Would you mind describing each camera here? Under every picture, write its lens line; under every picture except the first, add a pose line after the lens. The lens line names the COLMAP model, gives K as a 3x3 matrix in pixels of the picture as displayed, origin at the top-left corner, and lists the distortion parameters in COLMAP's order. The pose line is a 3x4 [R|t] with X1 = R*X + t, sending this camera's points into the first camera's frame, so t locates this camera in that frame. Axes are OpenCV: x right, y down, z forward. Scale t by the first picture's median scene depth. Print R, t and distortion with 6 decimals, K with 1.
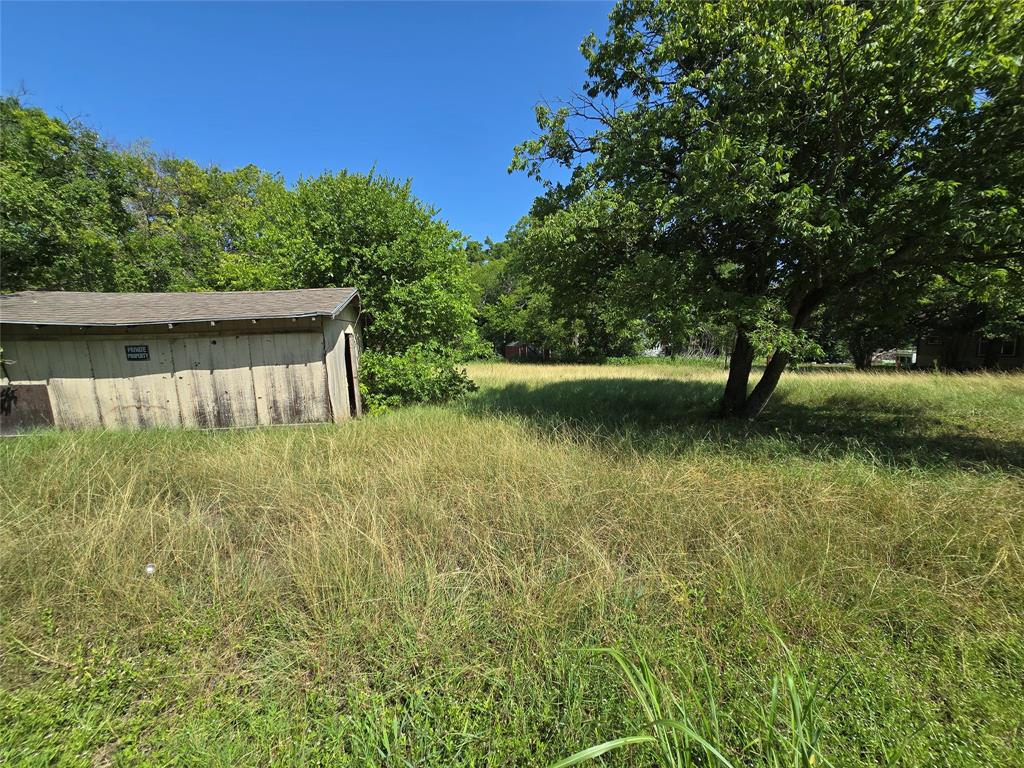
lens RADIAL K [[418.1, 0, 510.2], [0, 418.1, 382.2], [0, 0, 1]] dist [-0.003469, 0.000766]
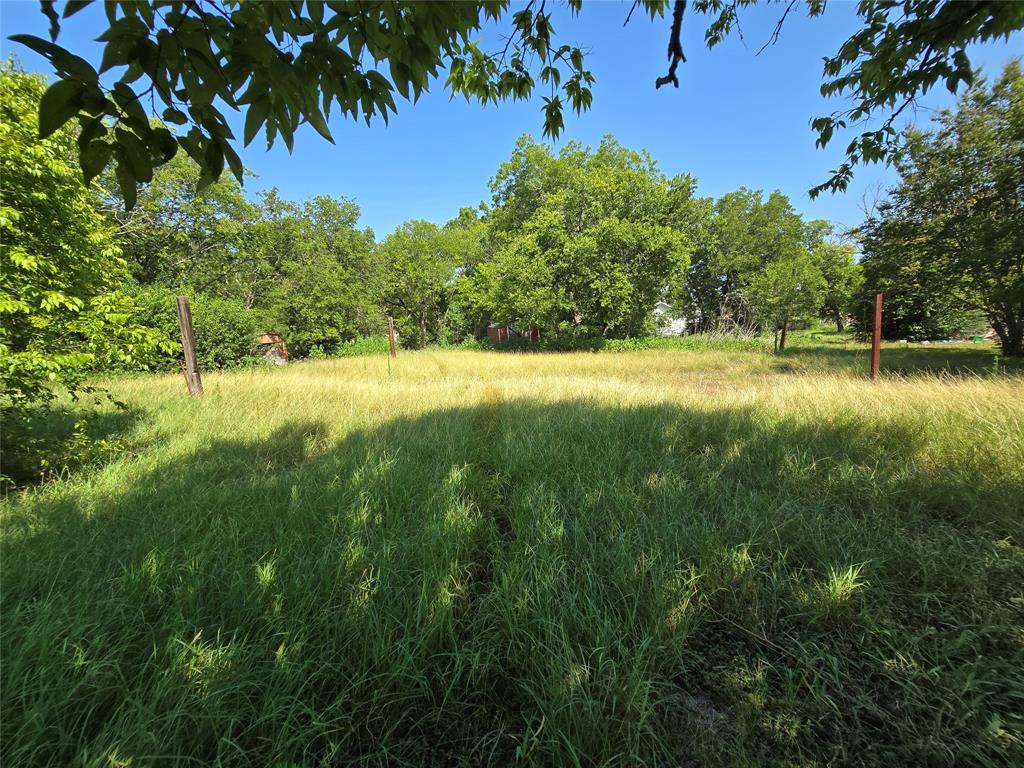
lens RADIAL K [[418.1, 0, 508.6], [0, 418.1, 381.6], [0, 0, 1]] dist [-0.003469, 0.000766]
pose [[0.997902, -0.016170, -0.062693, 0.105141], [0.019075, 0.998759, 0.046013, -0.023218], [0.061871, -0.047113, 0.996972, 0.248028]]
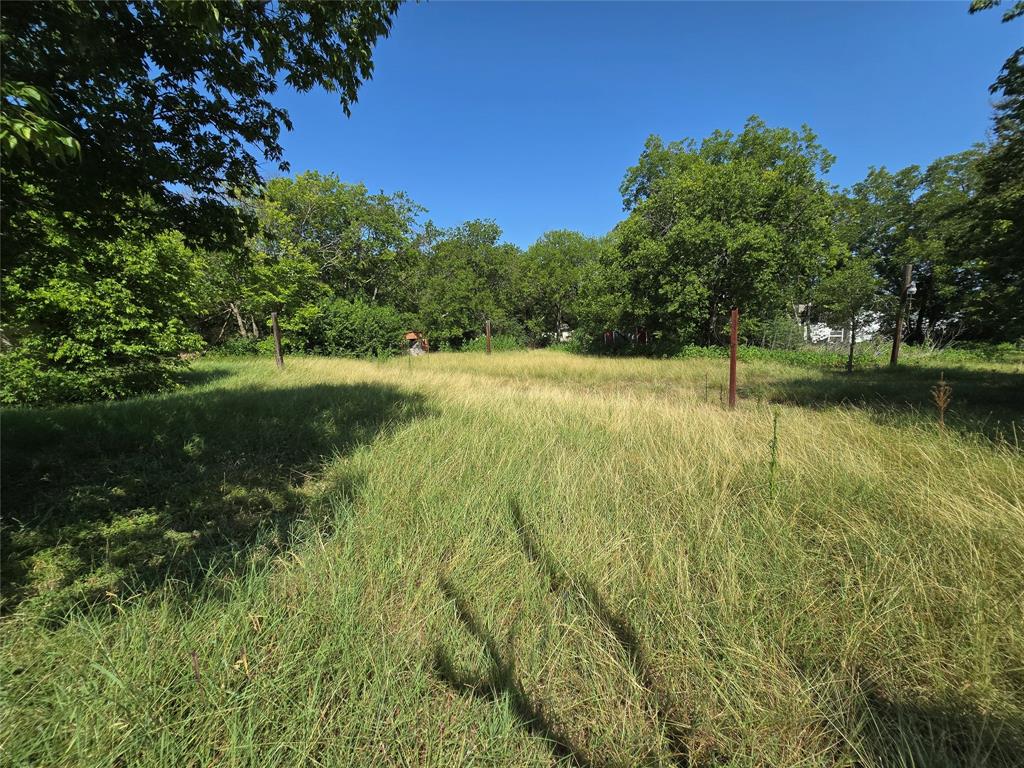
lens RADIAL K [[418.1, 0, 509.6], [0, 418.1, 379.0], [0, 0, 1]] dist [-0.003469, 0.000766]
pose [[0.847059, 0.058167, -0.528306, 0.353382], [-0.037914, 0.998074, 0.049100, -0.027882], [0.530145, -0.021560, 0.847633, 0.245986]]
